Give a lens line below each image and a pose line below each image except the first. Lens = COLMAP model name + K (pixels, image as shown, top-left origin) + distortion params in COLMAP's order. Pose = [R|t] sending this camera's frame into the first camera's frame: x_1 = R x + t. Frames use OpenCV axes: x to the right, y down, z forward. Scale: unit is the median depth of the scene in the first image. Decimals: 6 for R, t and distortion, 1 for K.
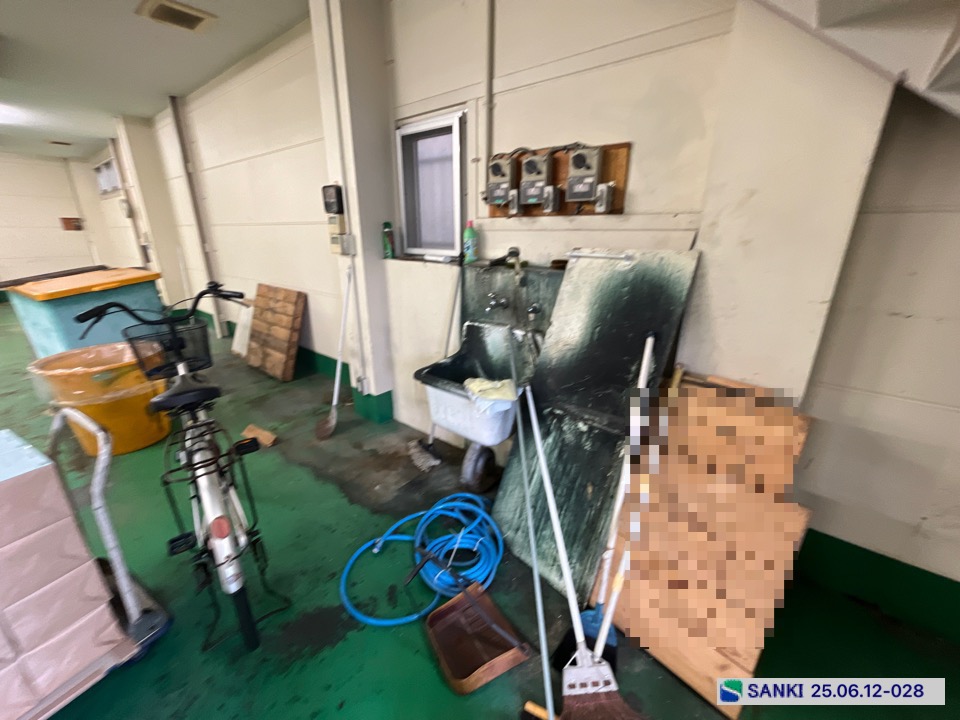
lens RADIAL K [[386.5, 0, 478.6], [0, 386.5, 361.5], [0, 0, 1]] dist [-0.002093, -0.000104]
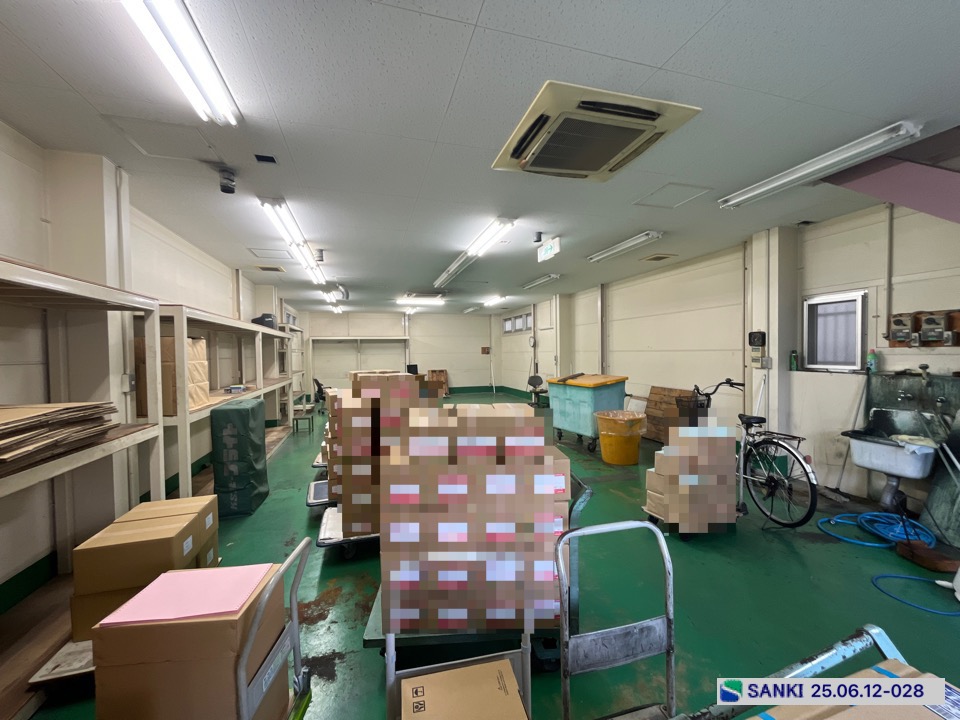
lens RADIAL K [[386.5, 0, 478.6], [0, 386.5, 361.5], [0, 0, 1]] dist [-0.002093, -0.000104]
pose [[0.822734, -0.000837, -0.568426, -0.489933], [-0.165009, 0.956586, -0.240242, 0.384448], [0.543949, 0.291451, 0.786878, -1.276027]]
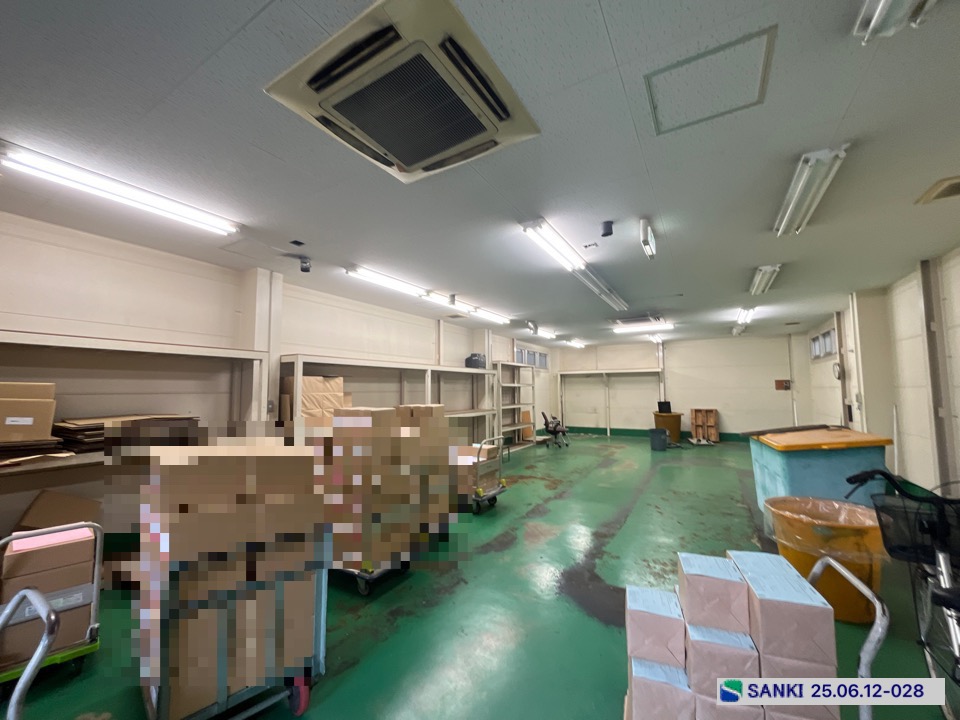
lens RADIAL K [[386.5, 0, 478.6], [0, 386.5, 361.5], [0, 0, 1]] dist [-0.002093, -0.000104]
pose [[0.144854, -0.075127, -0.986597, -0.042828], [-0.308364, 0.944026, -0.117160, 0.016668], [0.940175, 0.321202, 0.113579, -0.161145]]
